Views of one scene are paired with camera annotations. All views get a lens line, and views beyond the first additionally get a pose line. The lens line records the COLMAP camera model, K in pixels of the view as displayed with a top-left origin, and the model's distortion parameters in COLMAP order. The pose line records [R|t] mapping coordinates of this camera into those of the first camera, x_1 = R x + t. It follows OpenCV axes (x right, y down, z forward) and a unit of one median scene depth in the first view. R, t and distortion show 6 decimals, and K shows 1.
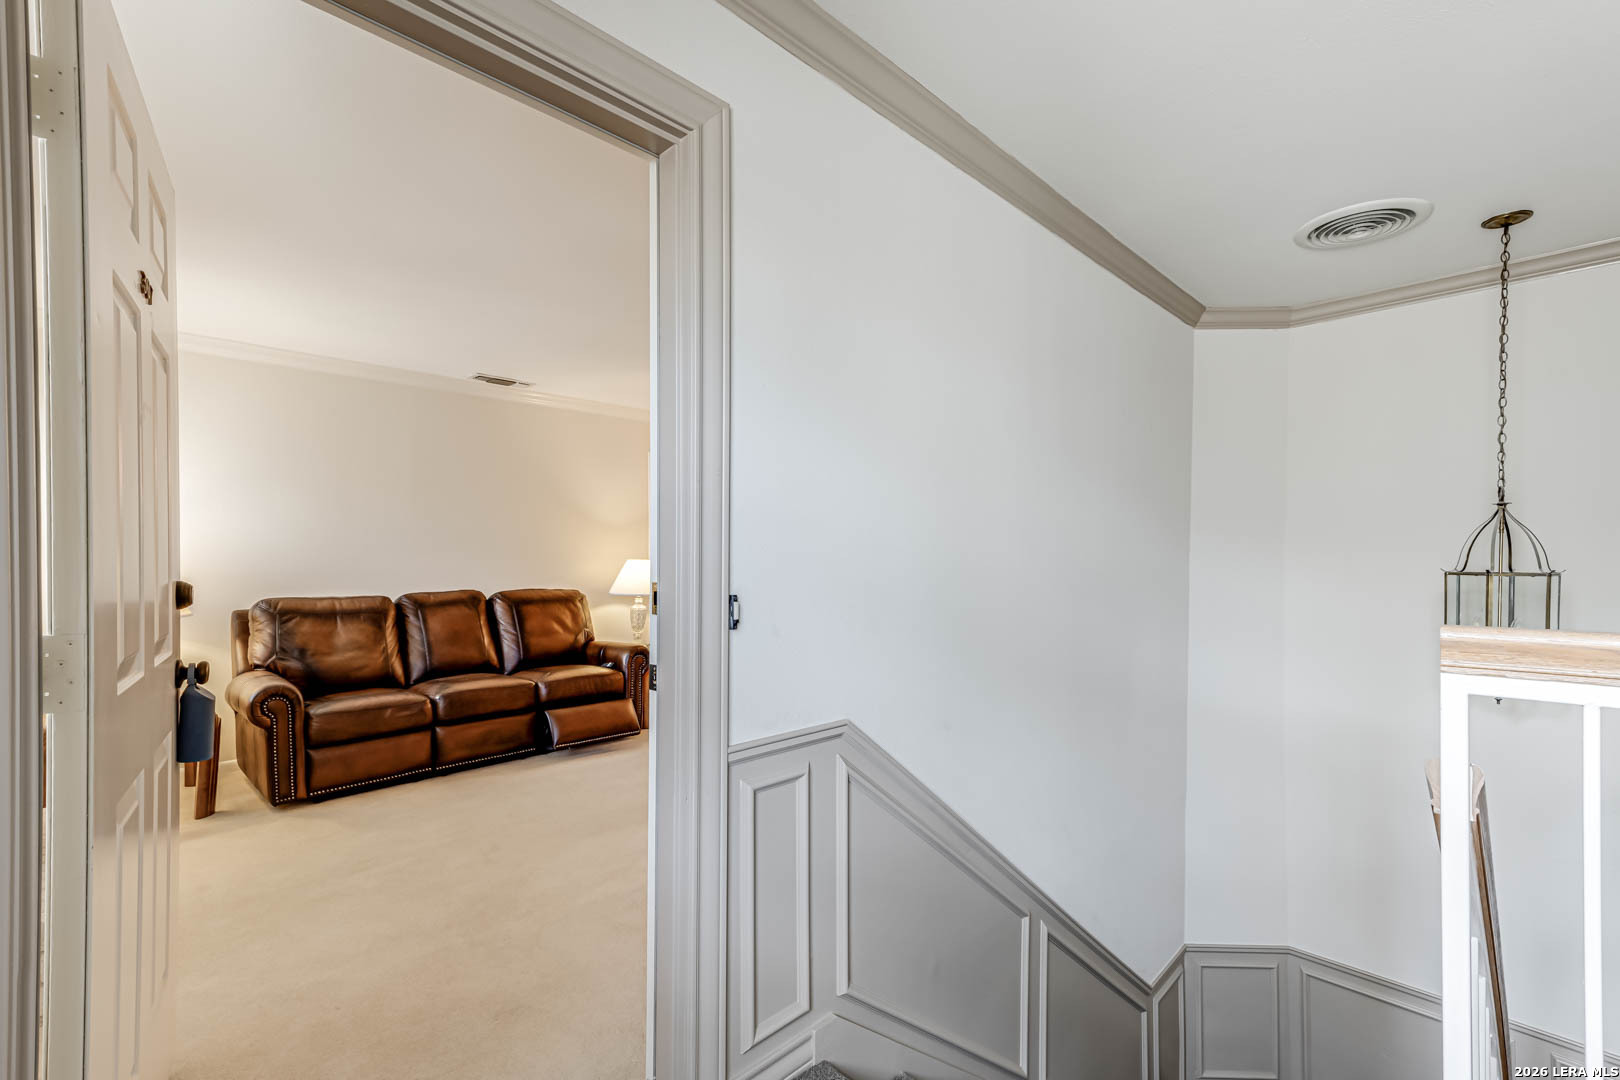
lens RADIAL K [[723.8, 0, 808.3], [0, 723.8, 556.9], [0, 0, 1]] dist [0.022473, -0.000254]
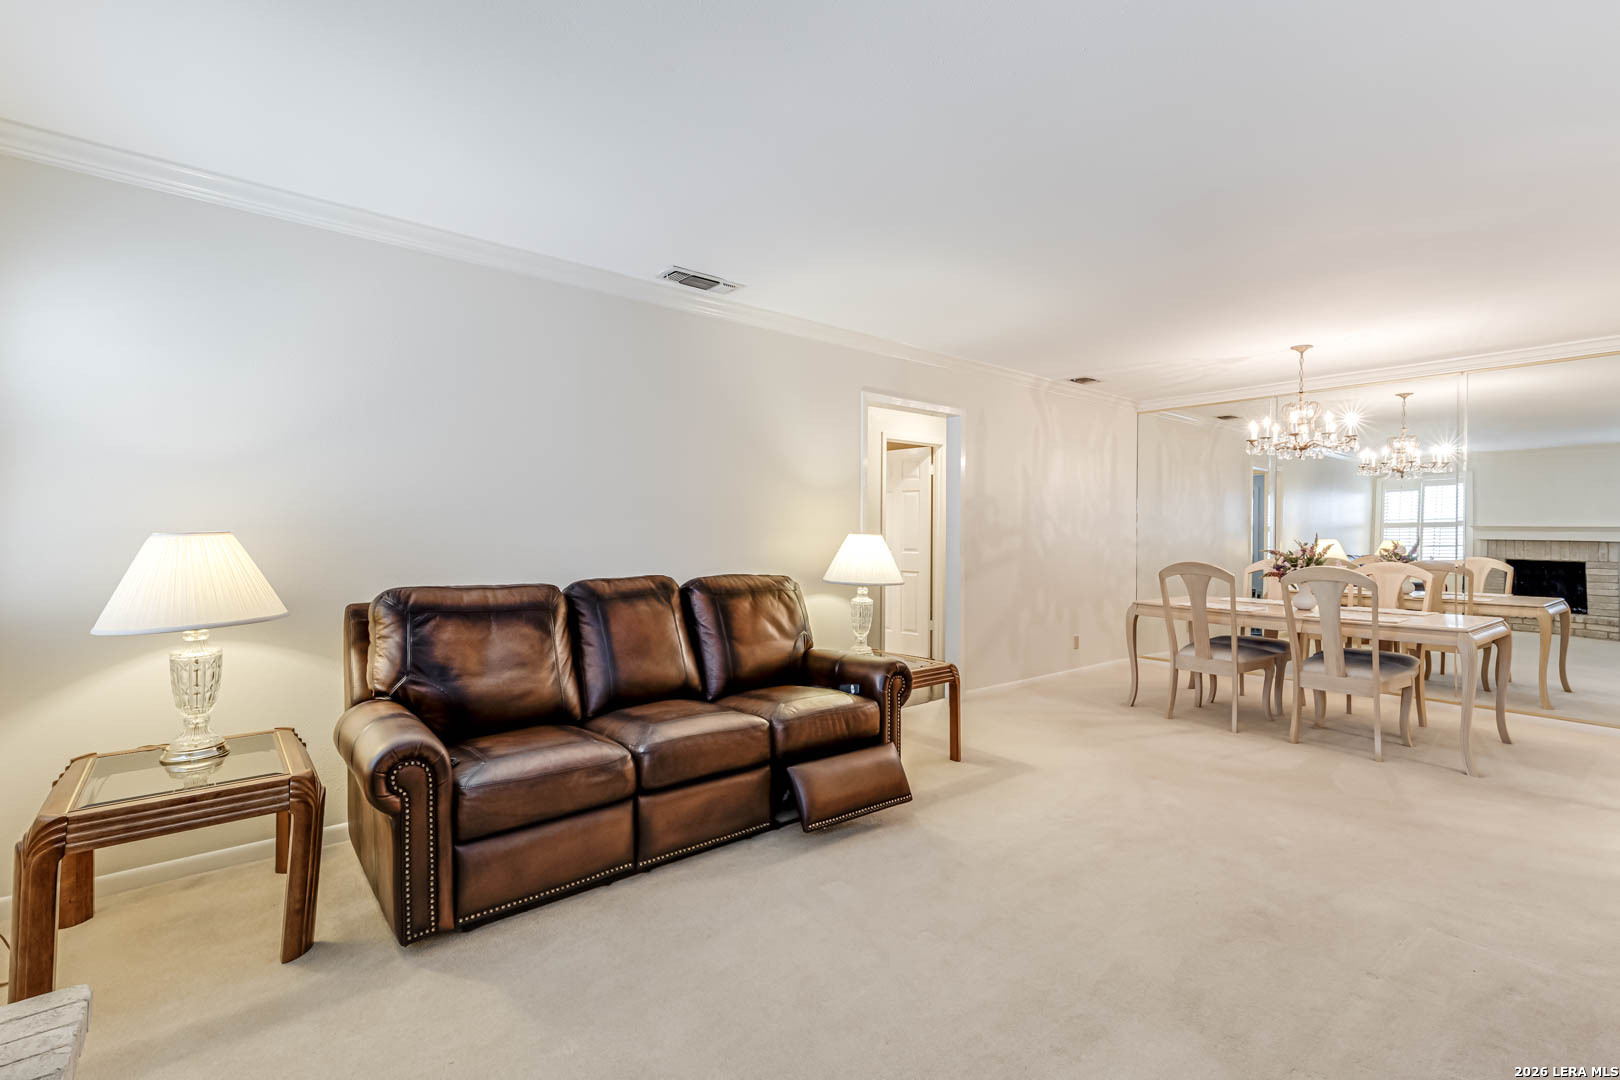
lens RADIAL K [[723.8, 0, 810.9], [0, 723.8, 527.9], [0, 0, 1]] dist [0.022473, -0.000254]
pose [[0.994674, 0.010971, -0.102483, -0.295099], [-0.011427, 0.999927, -0.003862, 0.000546], [0.102434, 0.005012, 0.994727, 0.379757]]
